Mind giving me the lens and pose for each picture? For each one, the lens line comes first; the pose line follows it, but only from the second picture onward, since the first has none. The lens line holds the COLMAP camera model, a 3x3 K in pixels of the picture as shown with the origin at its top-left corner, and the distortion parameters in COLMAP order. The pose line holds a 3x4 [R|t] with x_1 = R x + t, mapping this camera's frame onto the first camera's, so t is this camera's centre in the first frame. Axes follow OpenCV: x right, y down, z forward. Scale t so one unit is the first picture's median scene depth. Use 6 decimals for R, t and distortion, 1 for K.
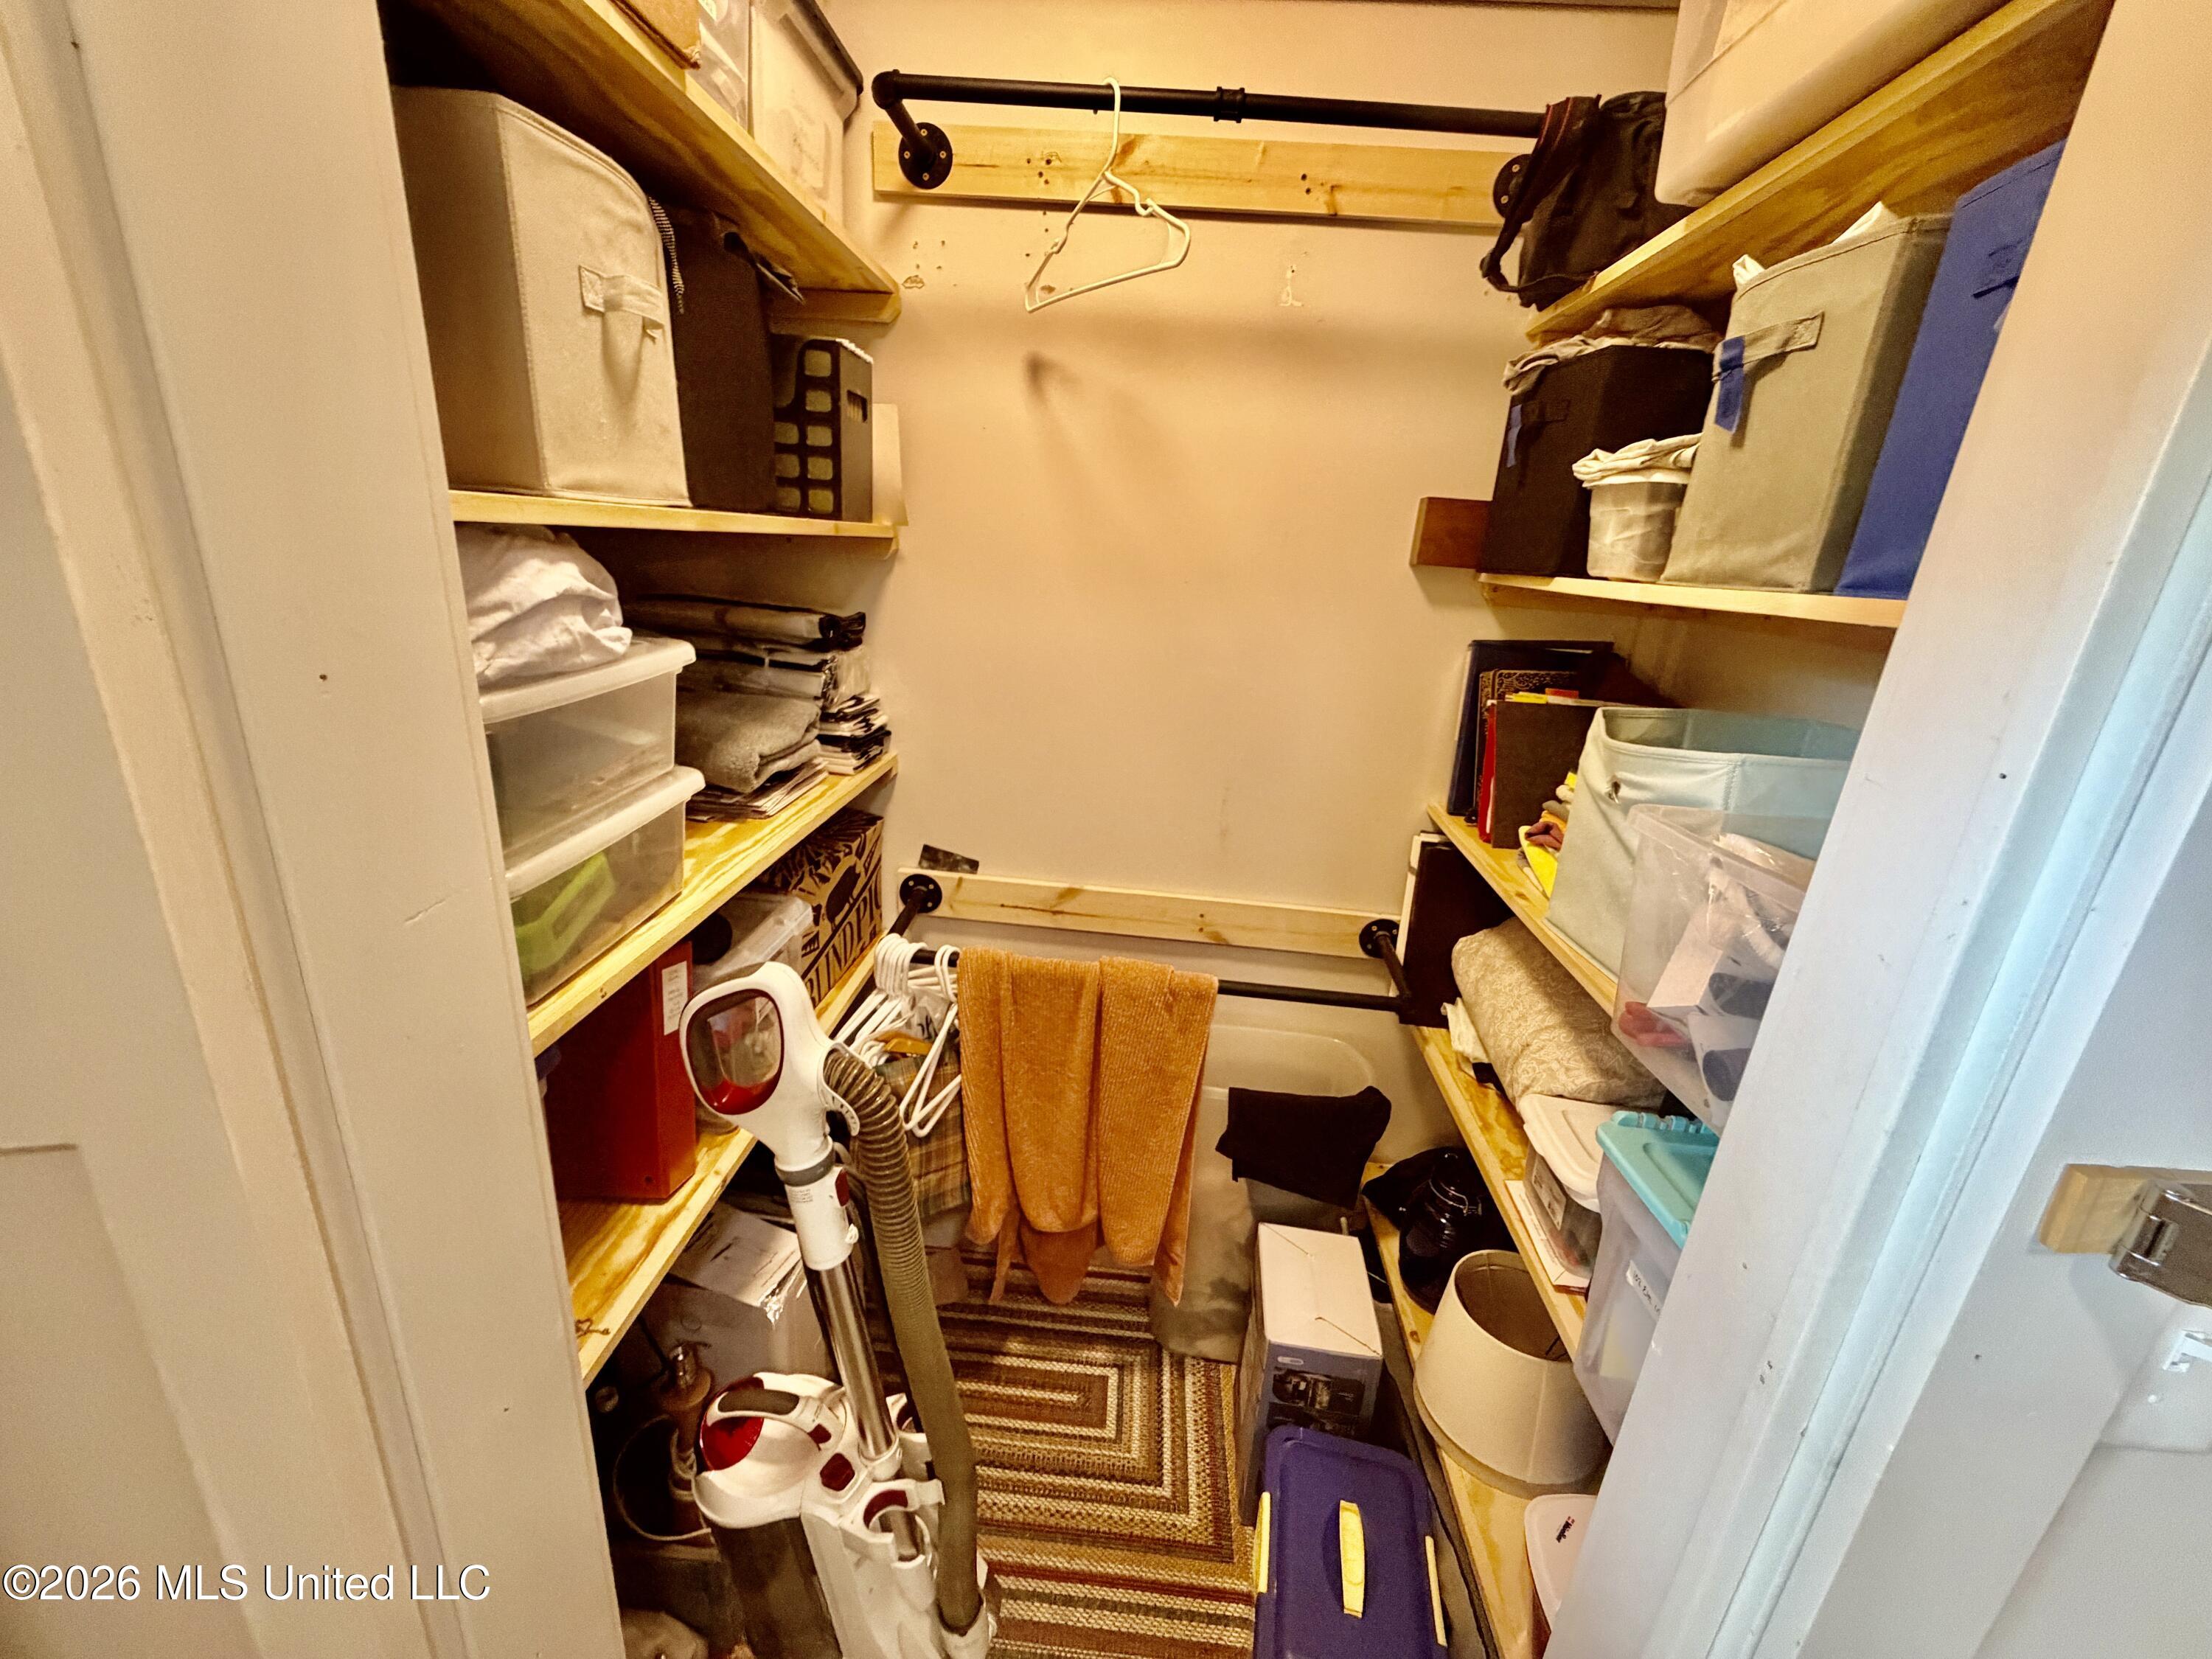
lens RADIAL K [[879.1, 0, 1097.5], [0, 879.1, 823.7], [0, 0, 1]] dist [-0.000511, -0.000114]
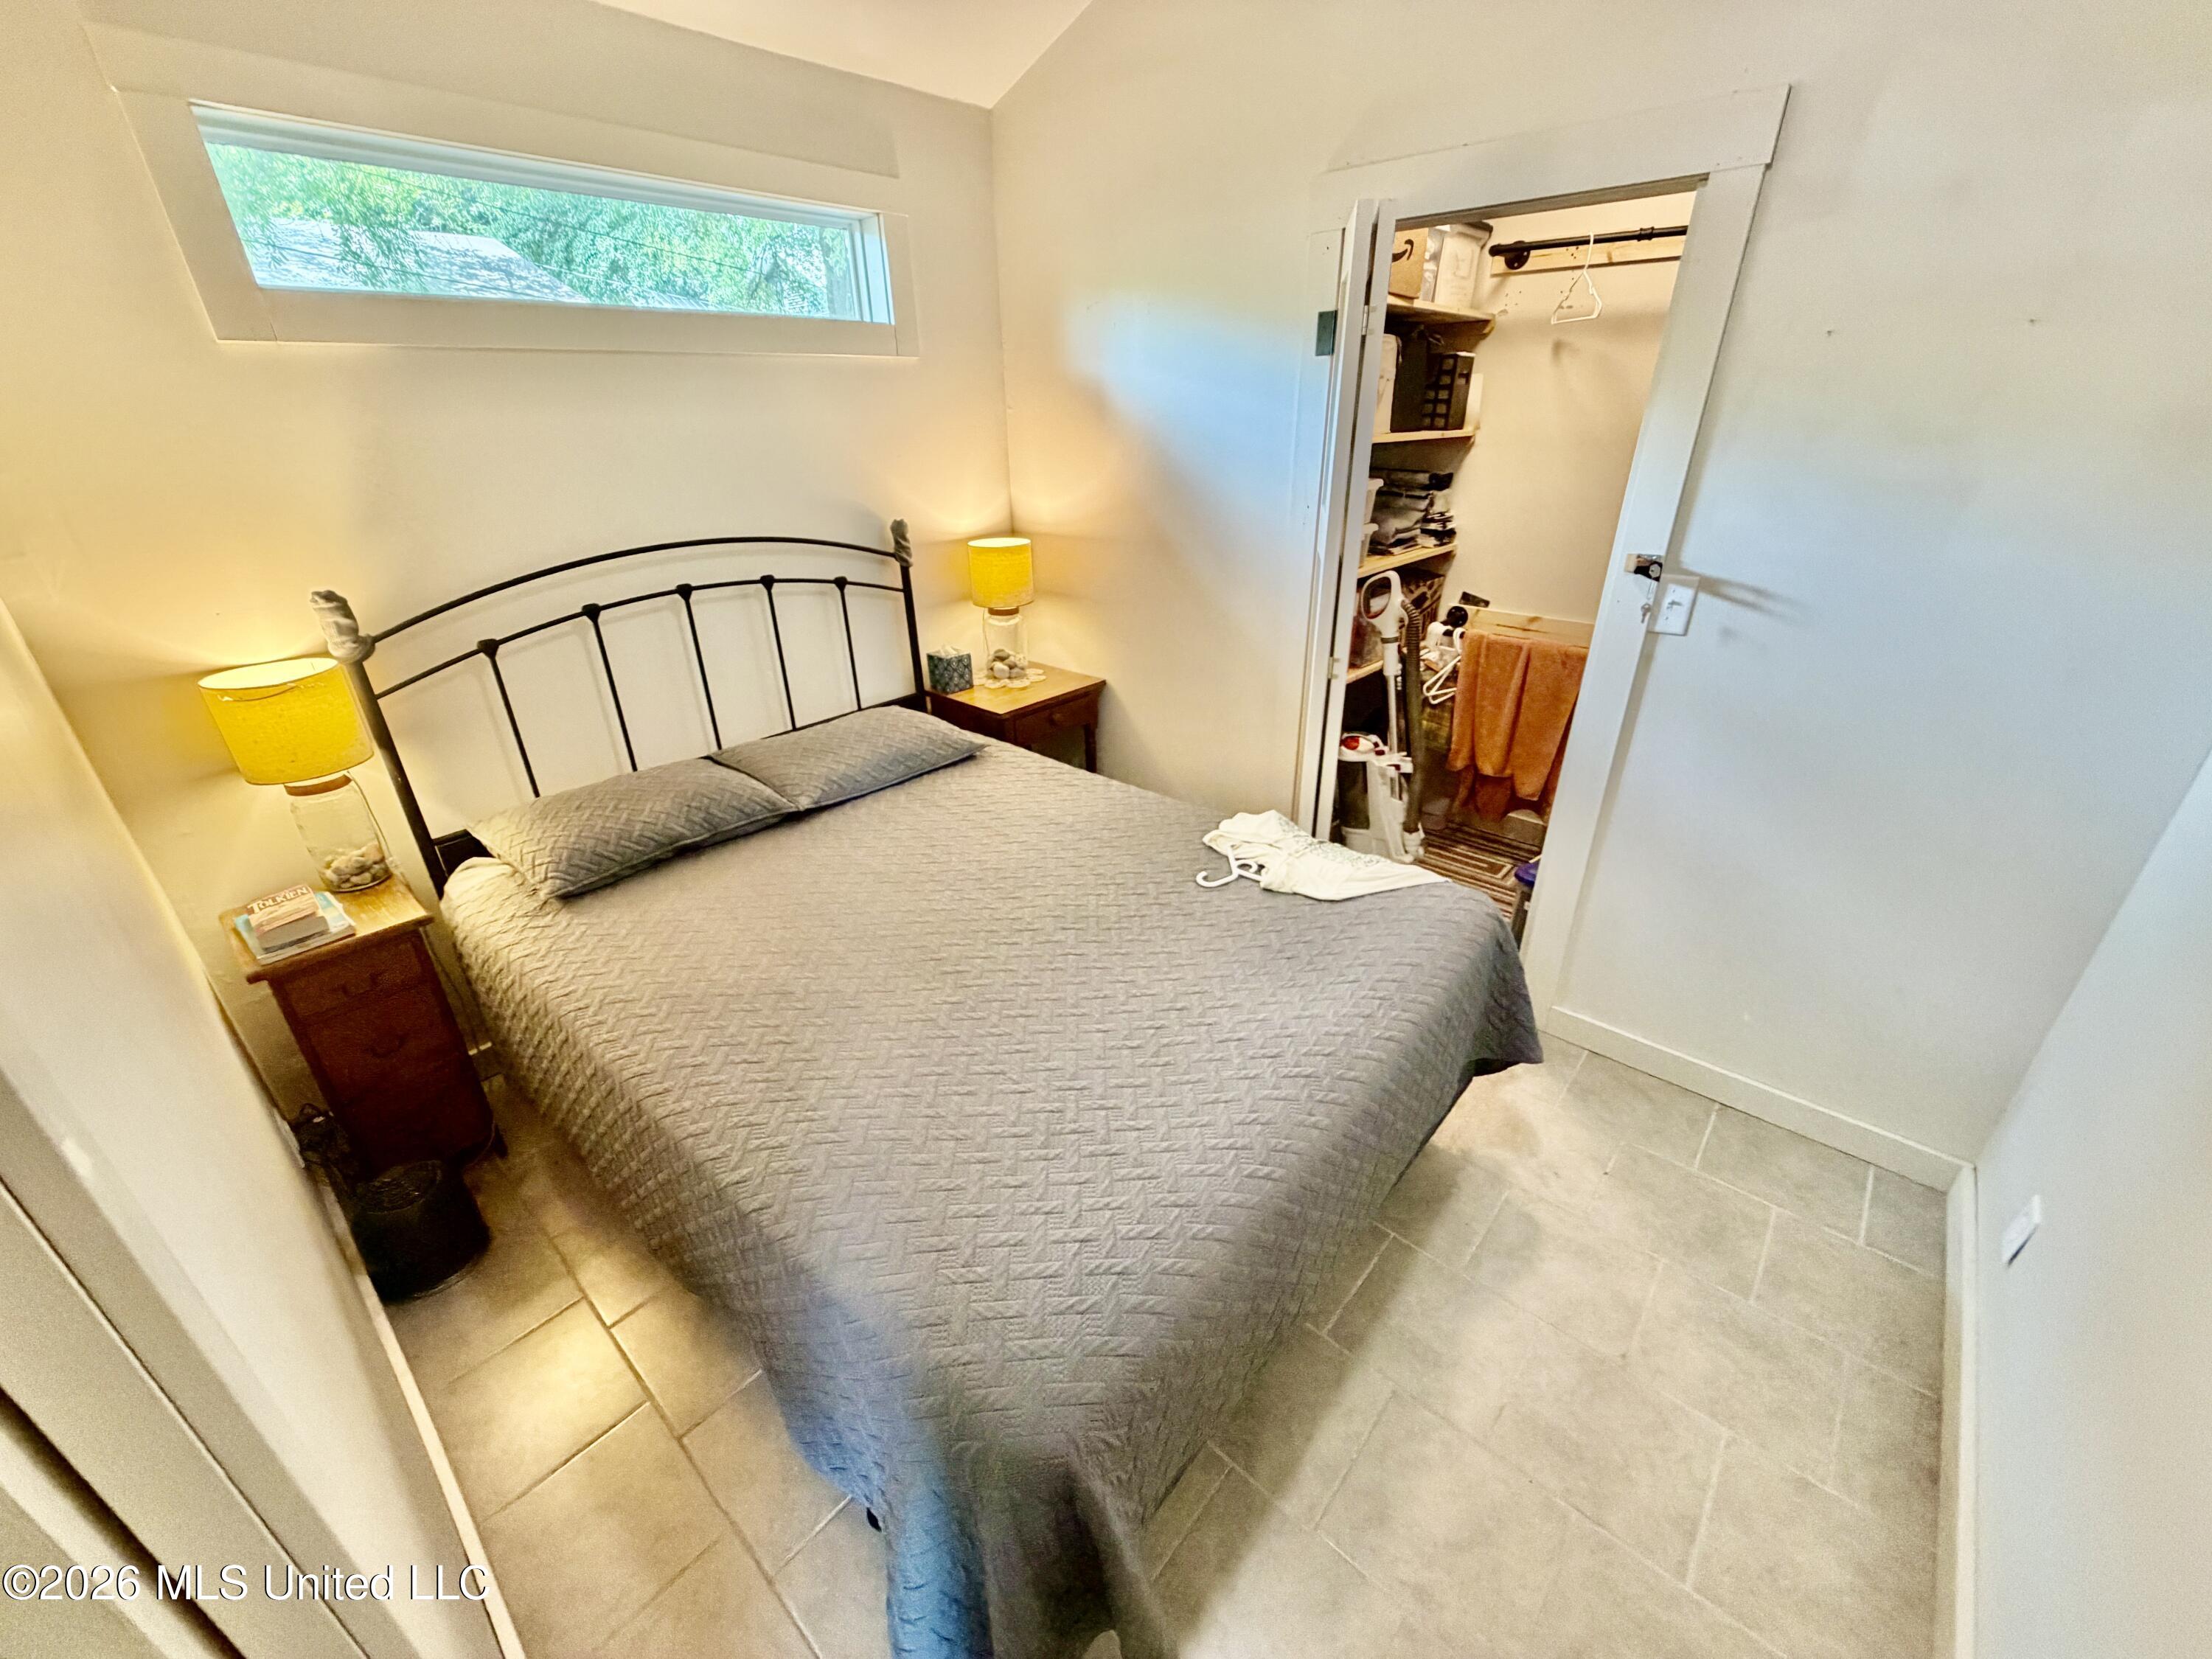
lens RADIAL K [[879.1, 0, 1113.1], [0, 879.1, 819.7], [0, 0, 1]] dist [-0.000511, -0.000114]
pose [[0.792570, 0.196497, -0.577254, 0.518496], [-0.130632, 0.979393, 0.154027, 0.394893], [0.595624, -0.046669, 0.801906, -1.350556]]
